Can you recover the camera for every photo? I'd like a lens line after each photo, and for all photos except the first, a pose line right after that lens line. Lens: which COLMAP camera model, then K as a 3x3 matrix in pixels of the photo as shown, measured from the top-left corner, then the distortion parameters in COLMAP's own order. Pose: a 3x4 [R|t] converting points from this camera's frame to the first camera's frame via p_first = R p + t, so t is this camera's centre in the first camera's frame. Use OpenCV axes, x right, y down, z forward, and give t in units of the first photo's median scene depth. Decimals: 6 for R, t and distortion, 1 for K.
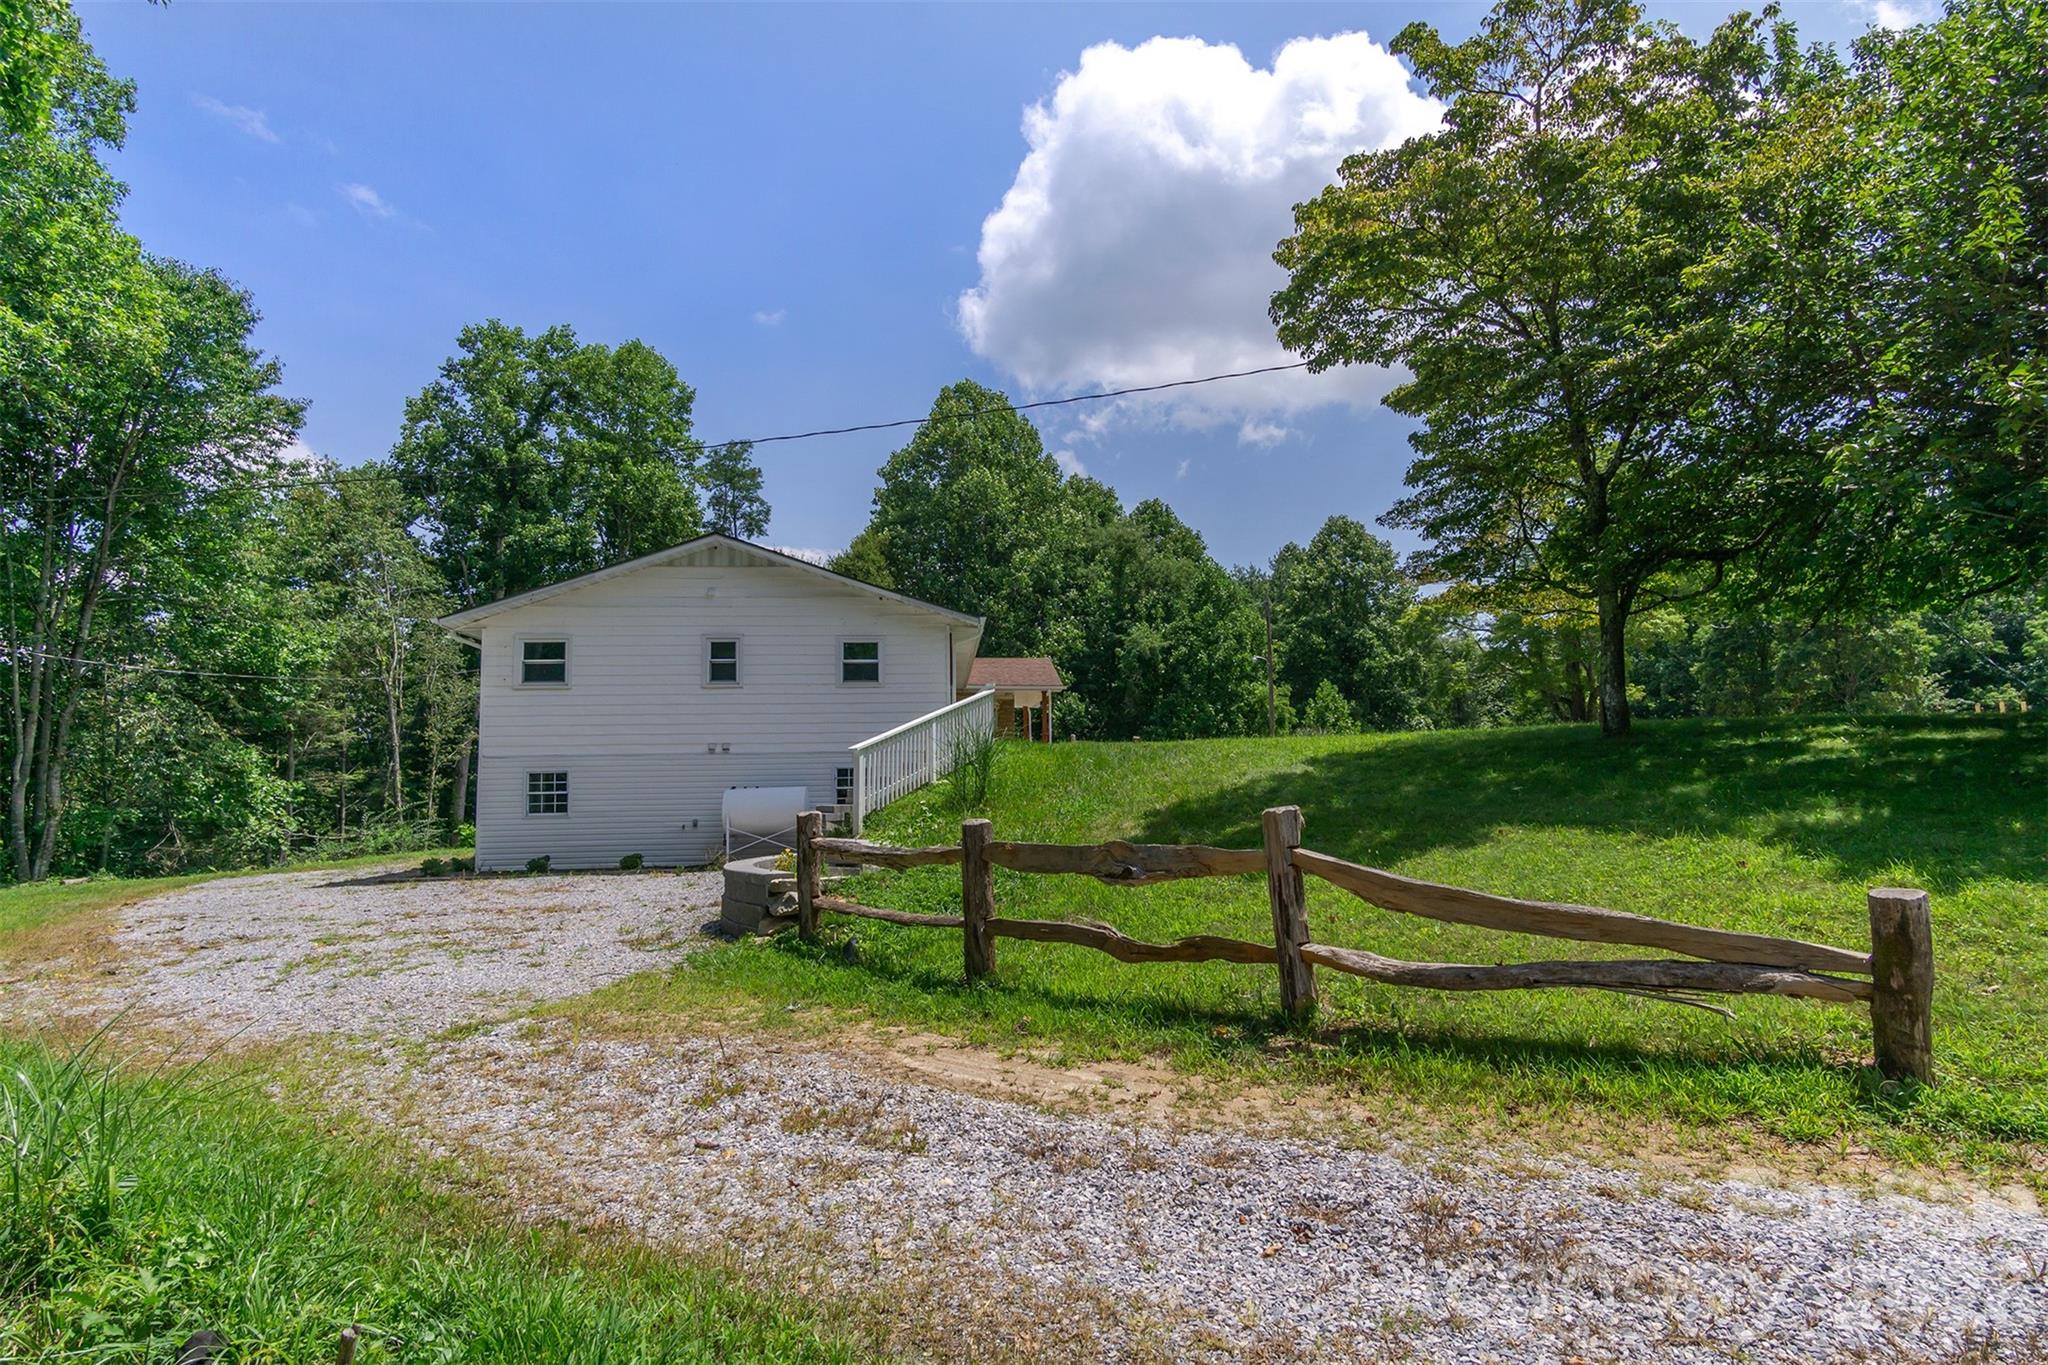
lens RADIAL K [[1087.1, 0, 1024.0], [0, 1087.1, 682.5], [0, 0, 1]] dist [0.021831, -0.001582]
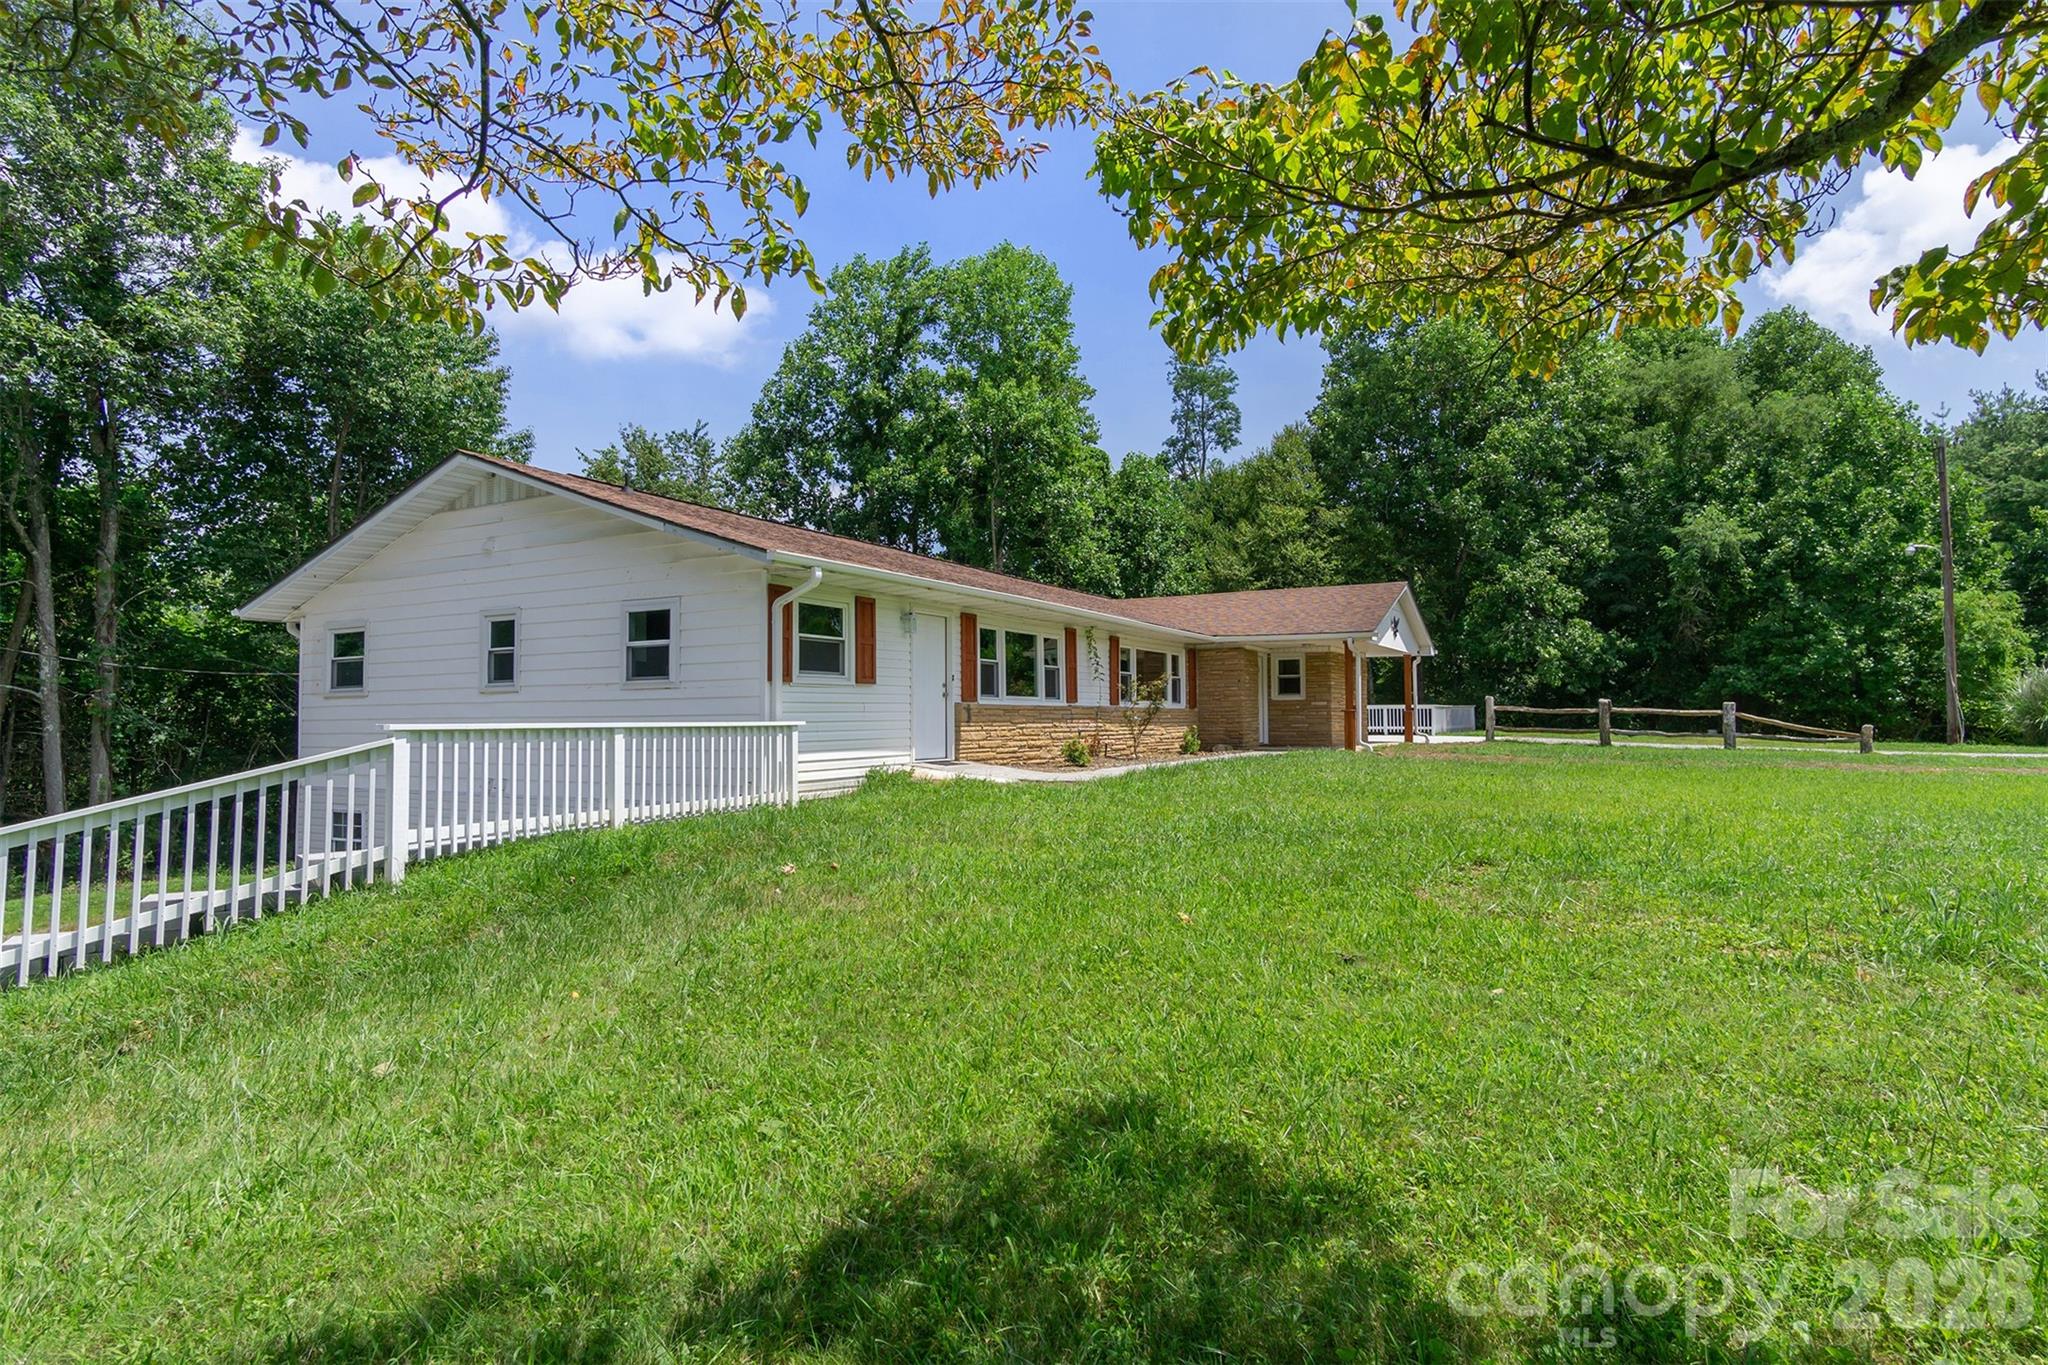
lens RADIAL K [[1087.1, 0, 1024.0], [0, 1087.1, 682.5], [0, 0, 1]] dist [0.021831, -0.001582]
pose [[0.831972, -0.010202, -0.554723, 0.130327], [0.050421, 0.997084, 0.057285, -0.008370], [0.552521, -0.075629, 0.830061, 0.235175]]
